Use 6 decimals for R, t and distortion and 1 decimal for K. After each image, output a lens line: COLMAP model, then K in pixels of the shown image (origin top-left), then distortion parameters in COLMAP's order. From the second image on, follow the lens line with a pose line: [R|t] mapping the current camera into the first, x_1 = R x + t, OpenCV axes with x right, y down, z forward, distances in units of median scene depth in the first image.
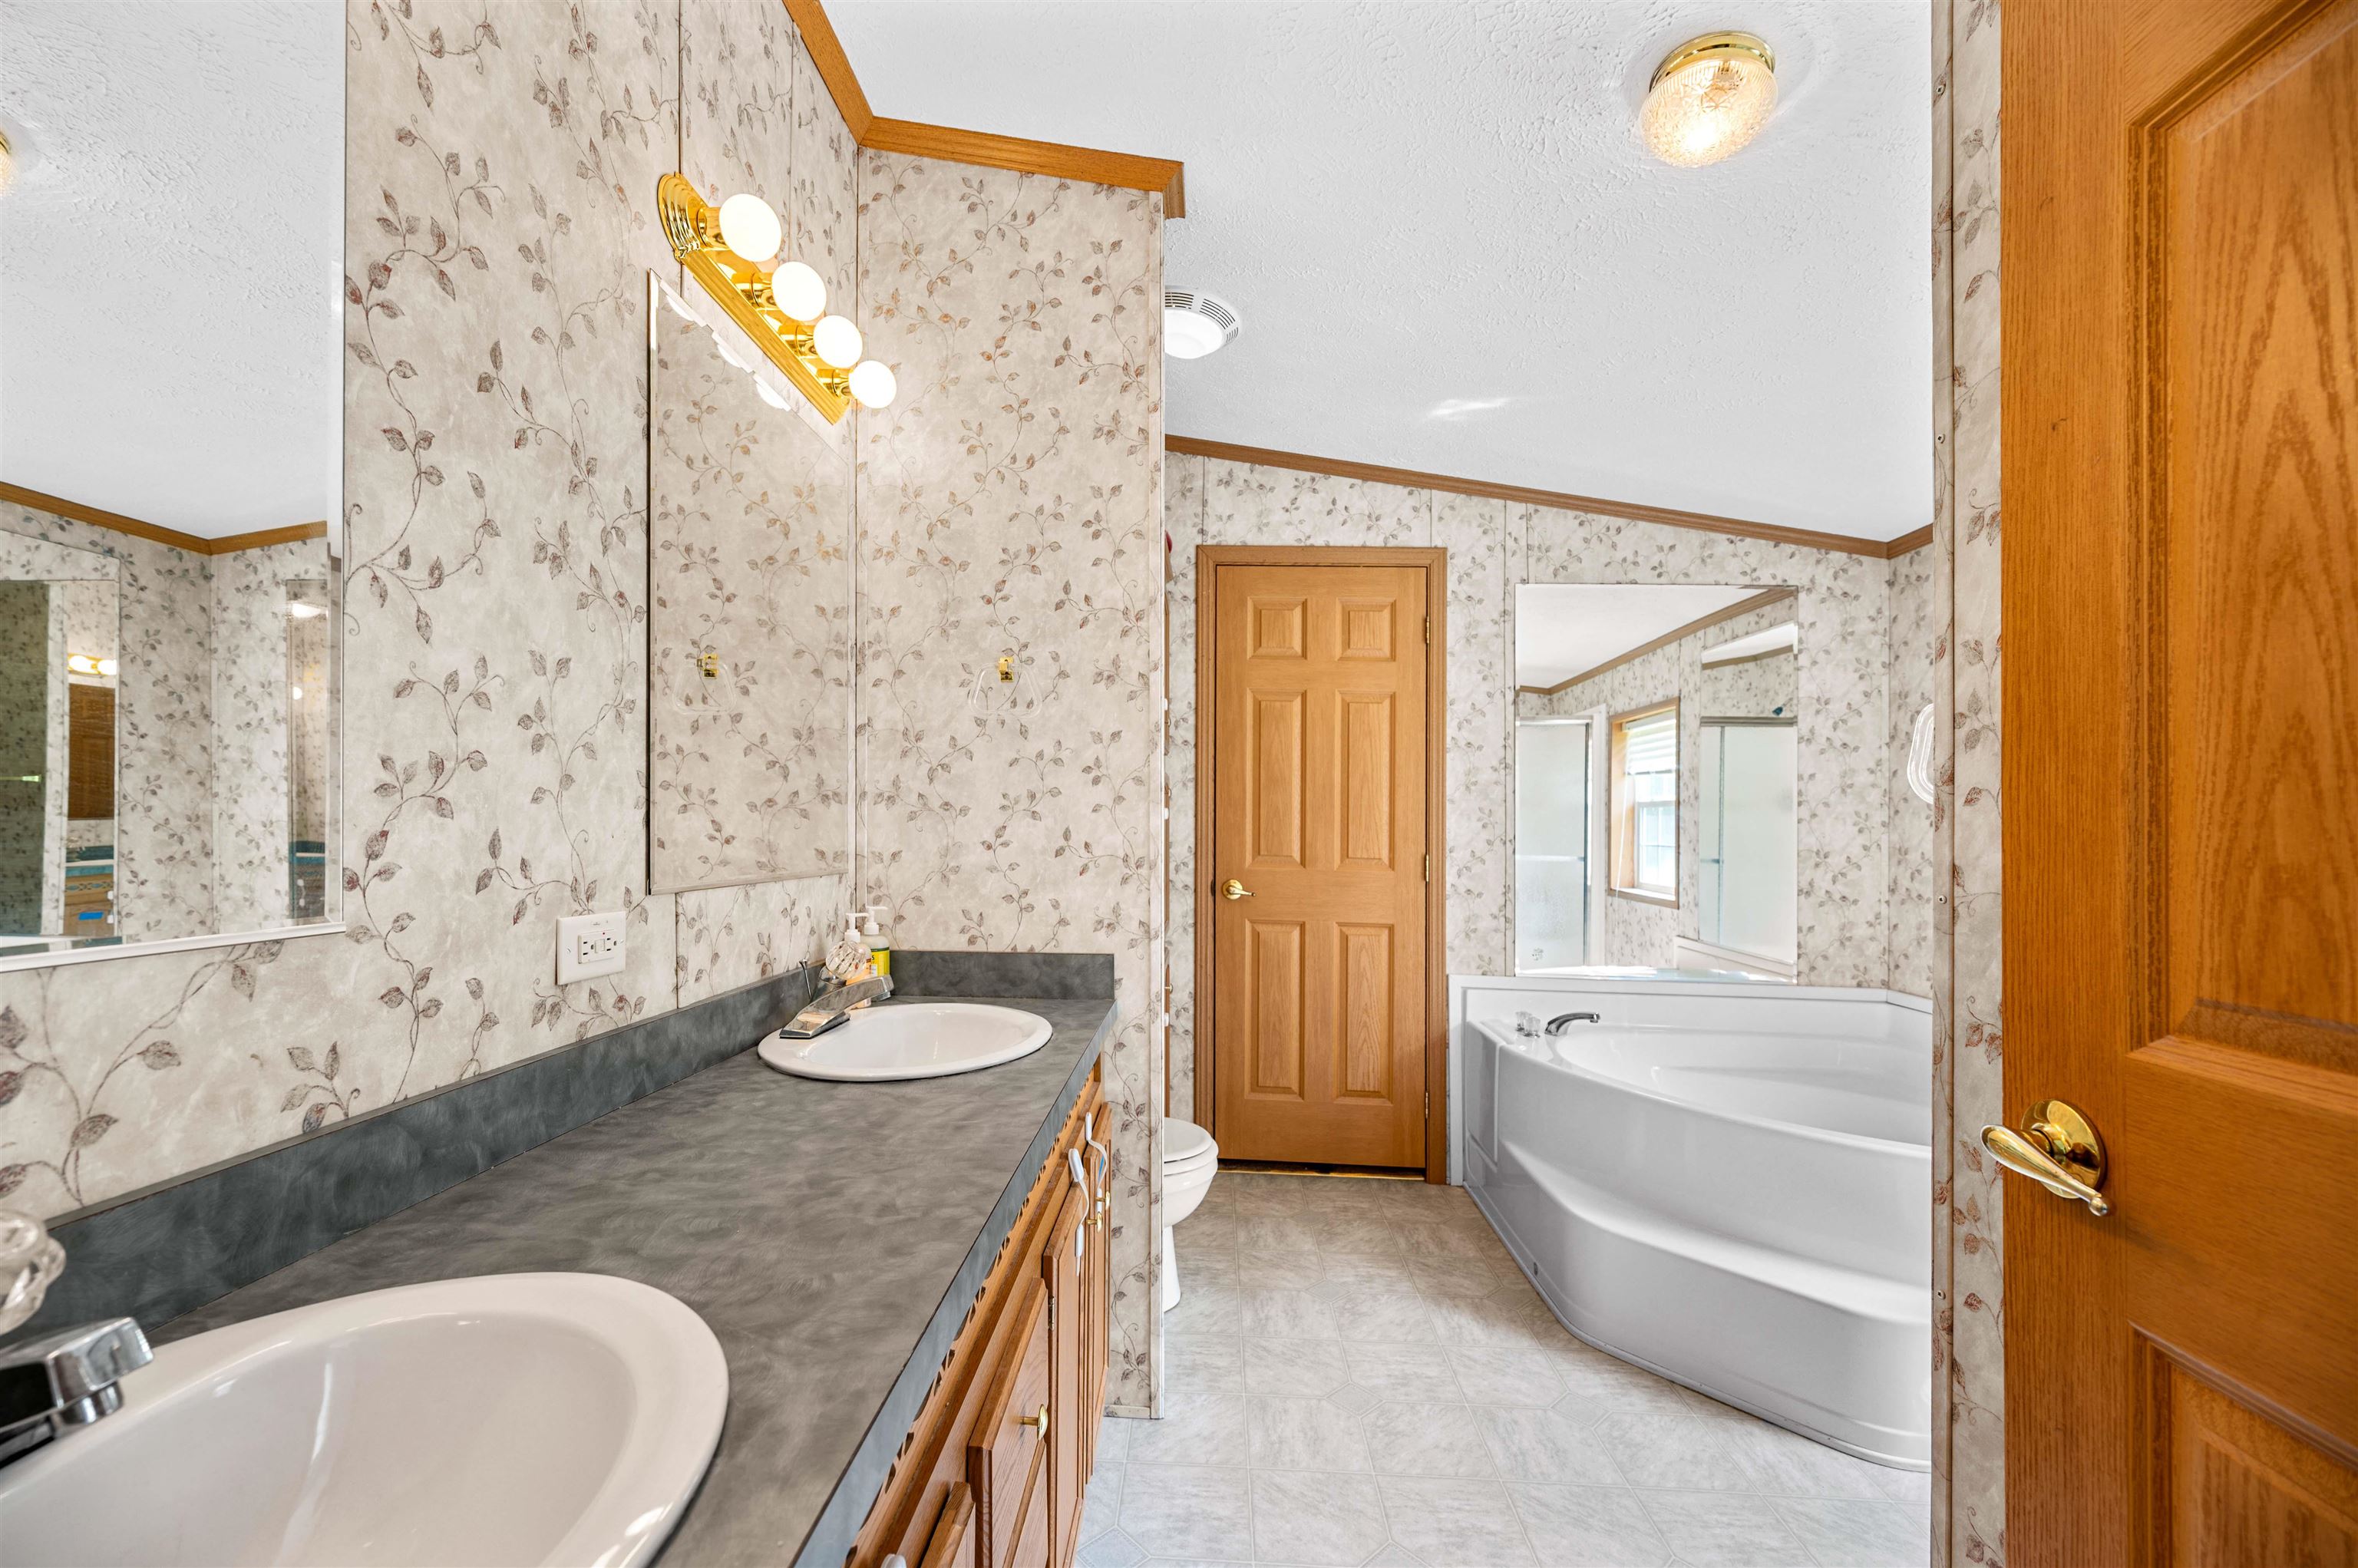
lens RADIAL K [[934.8, 0, 1169.5], [0, 934.8, 784.7], [0, 0, 1]] dist [0.000112, 0.000038]
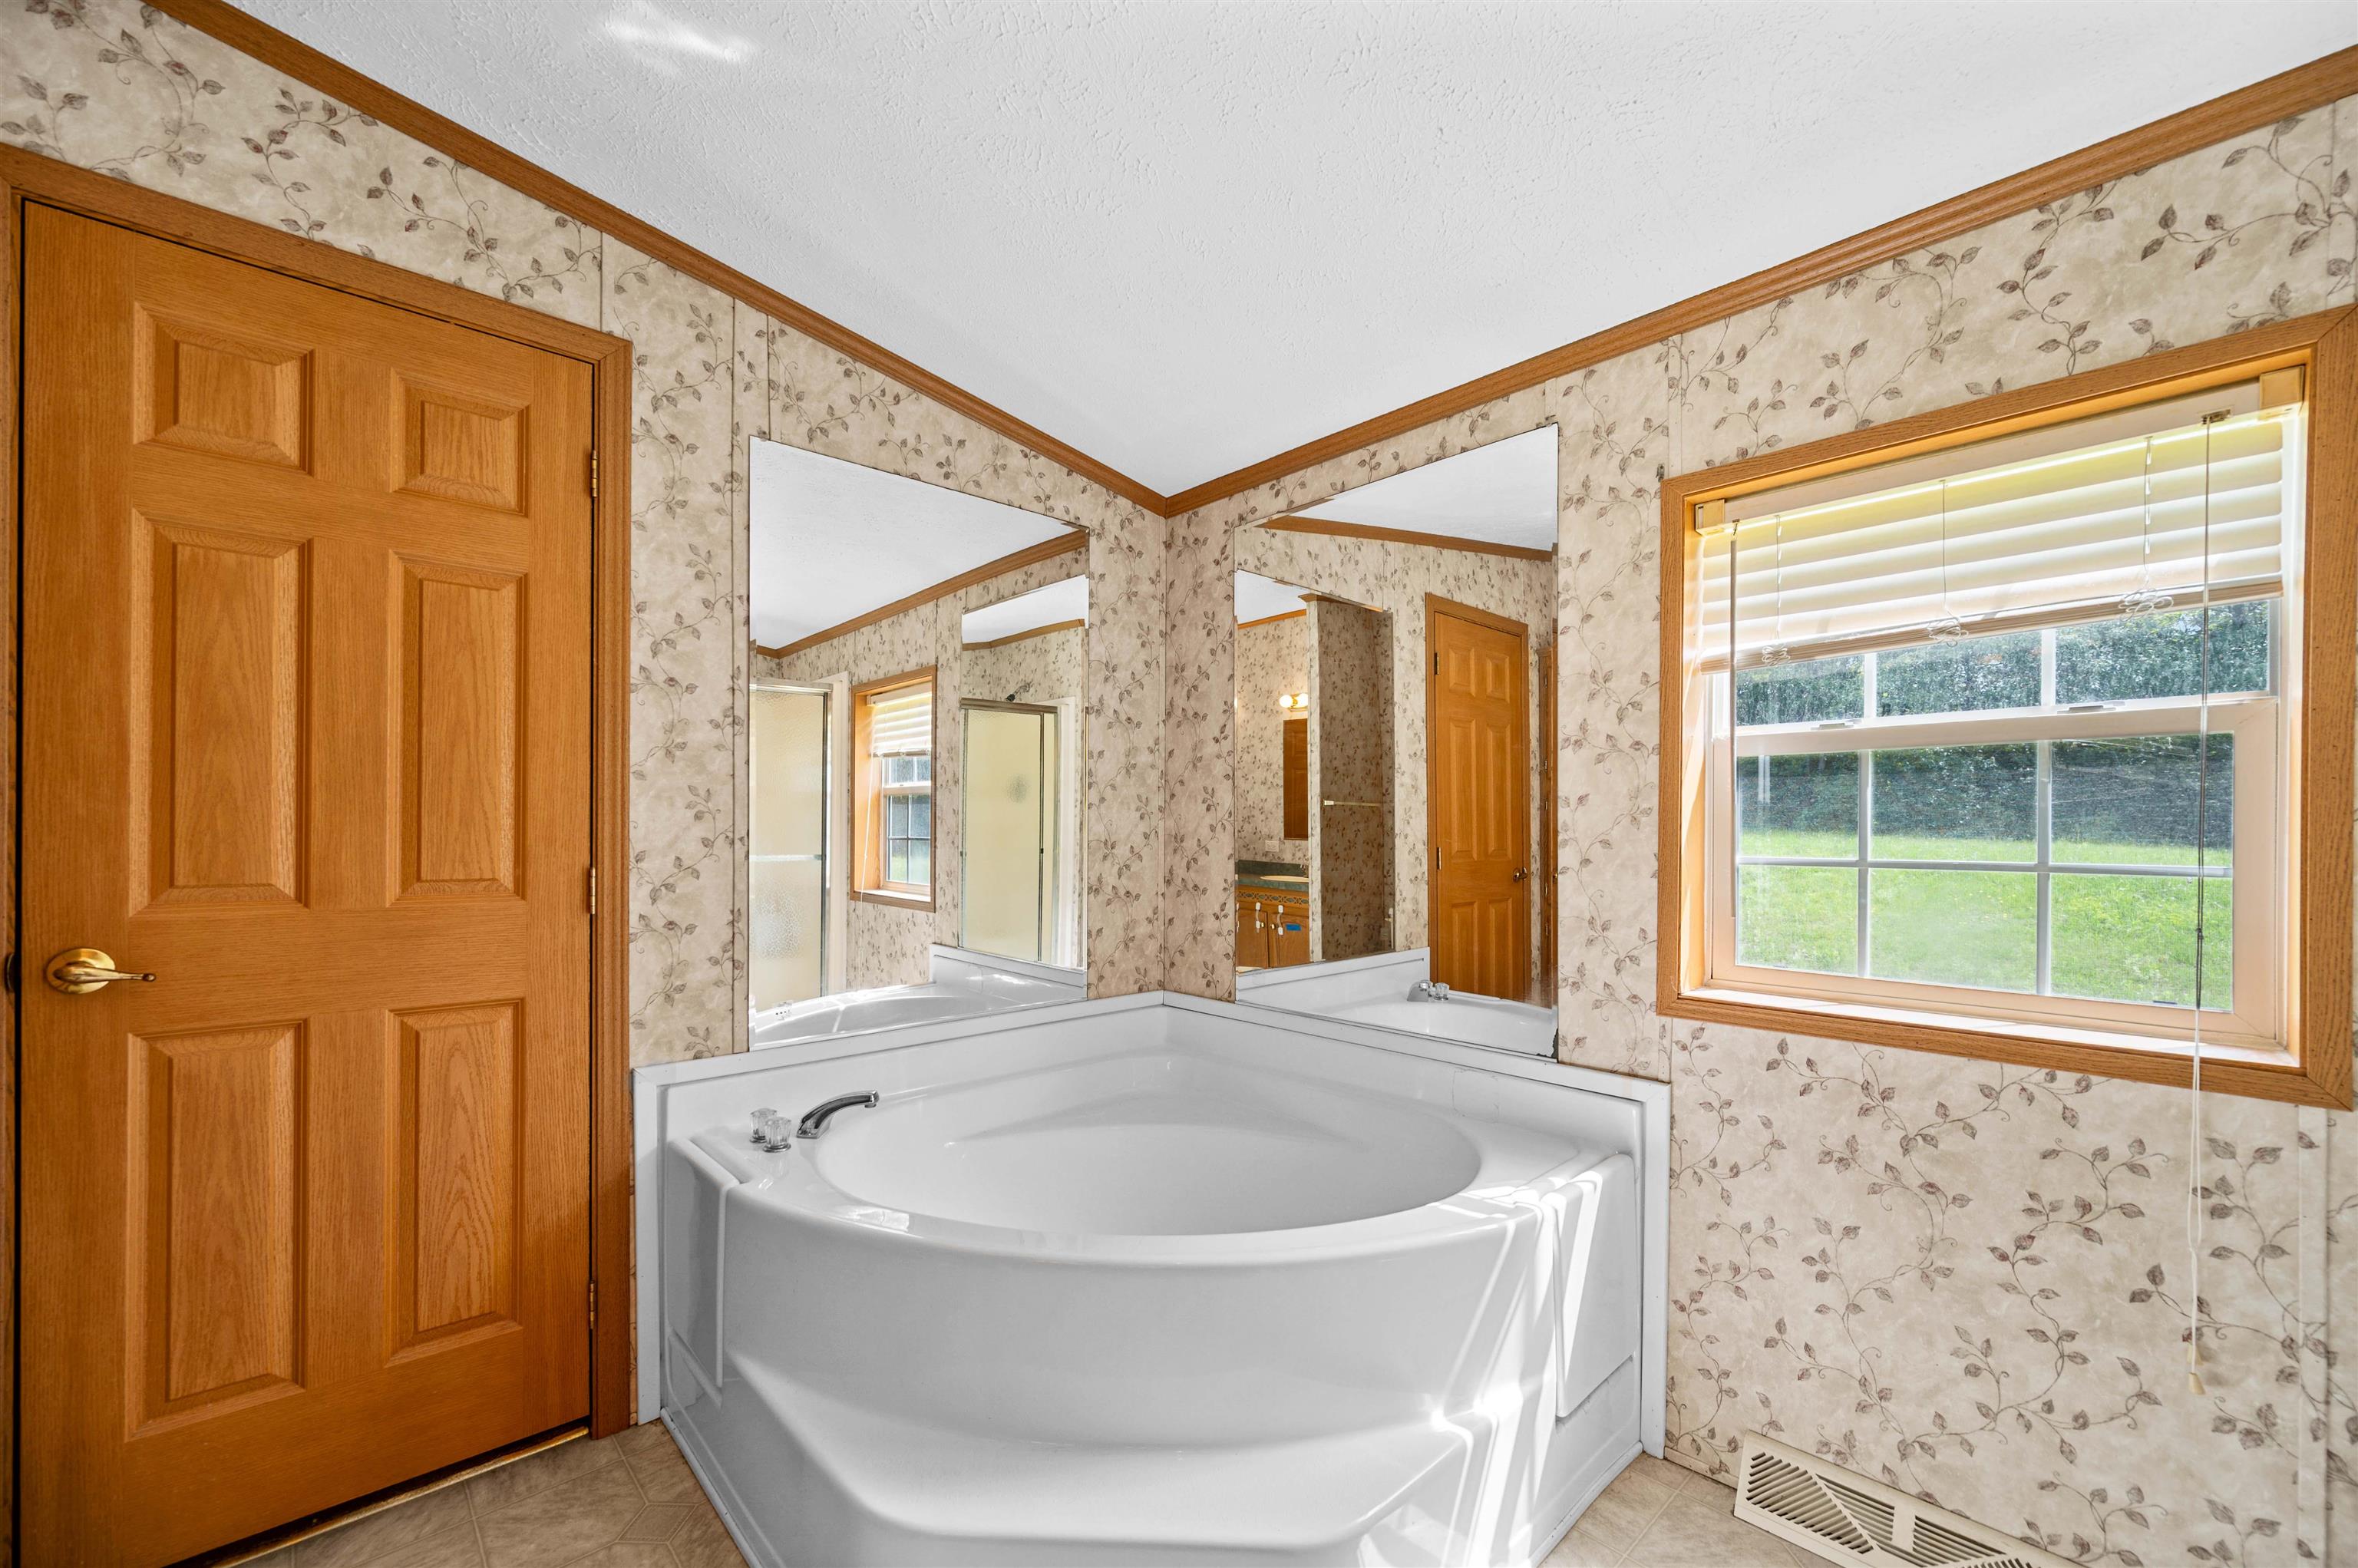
lens RADIAL K [[943.1, 0, 1155.8], [0, 943.1, 816.2], [0, 0, 1]] dist [-0.002367, 0.000002]
pose [[0.710059, -0.011070, 0.704055, 0.112856], [-0.017334, 0.999299, 0.033194, 0.018267], [-0.703929, -0.035774, 0.709369, 0.344814]]
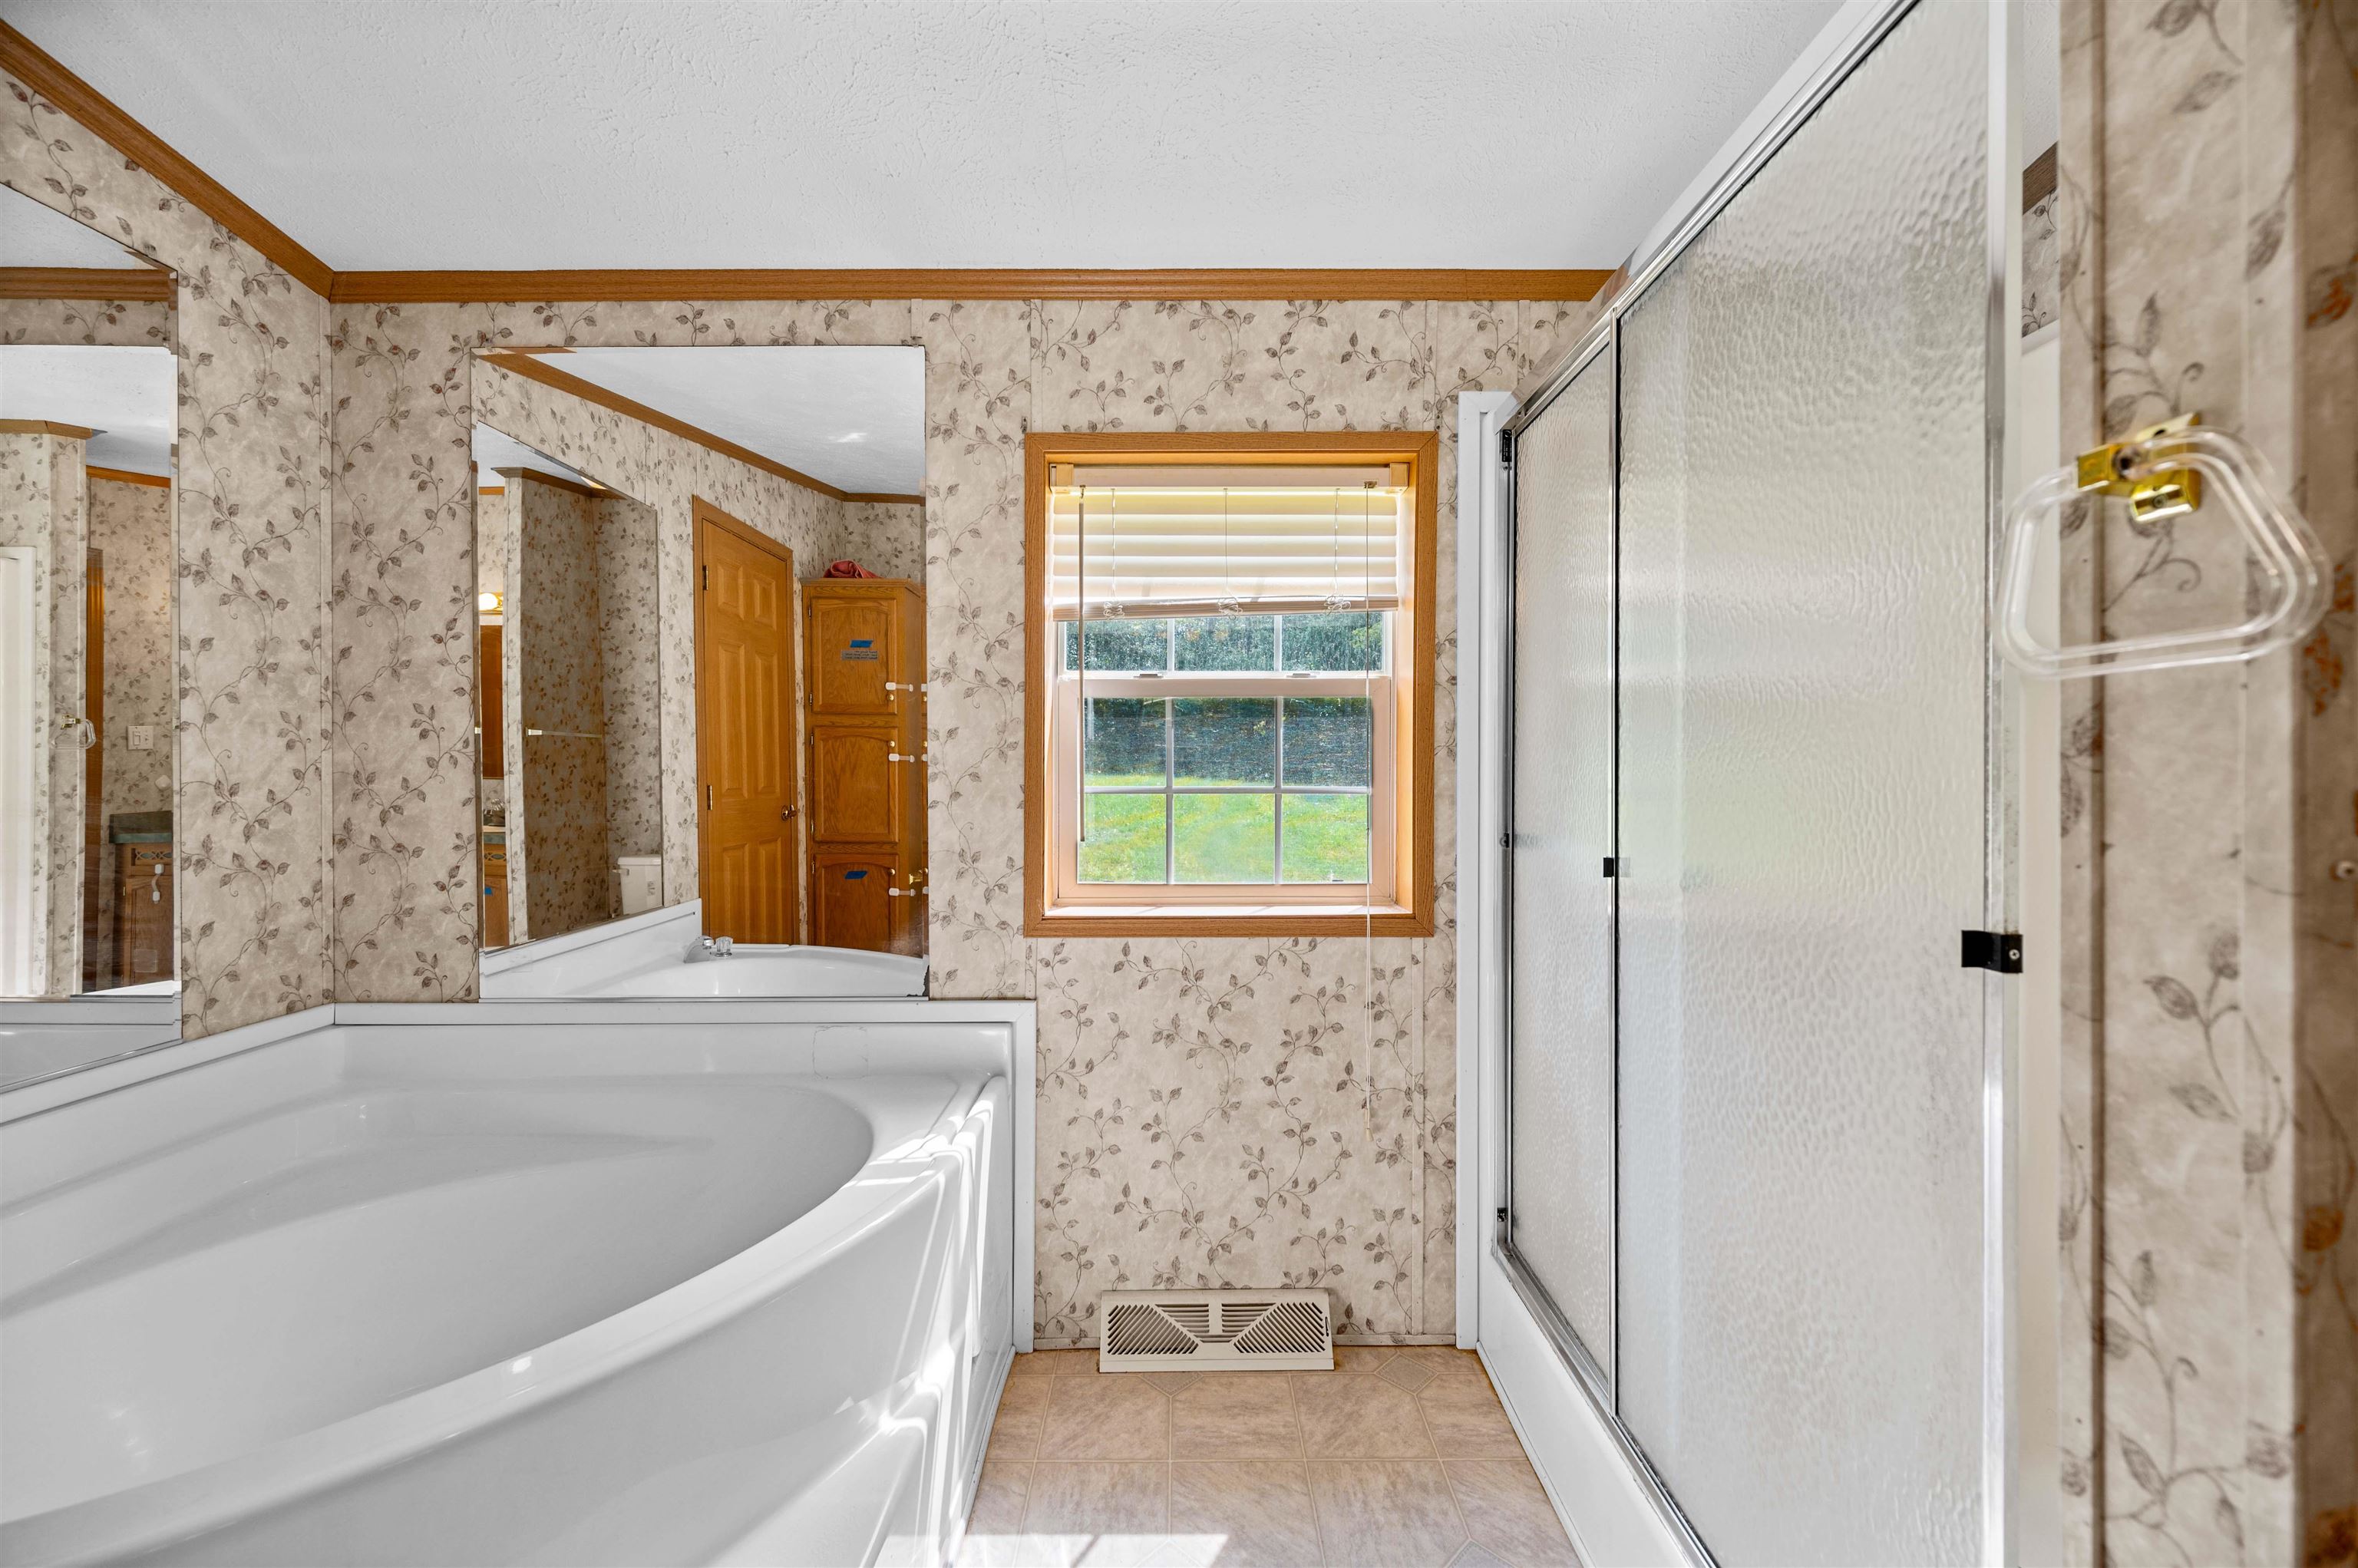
lens RADIAL K [[945.4, 0, 1182.4], [0, 945.4, 765.6], [0, 0, 1]] dist [-0.000360, 0.000151]
pose [[-0.045820, -0.021958, 0.998708, 0.120143], [-0.043382, 0.998859, 0.019971, 0.025220], [-0.998007, -0.042411, -0.046720, 0.459411]]
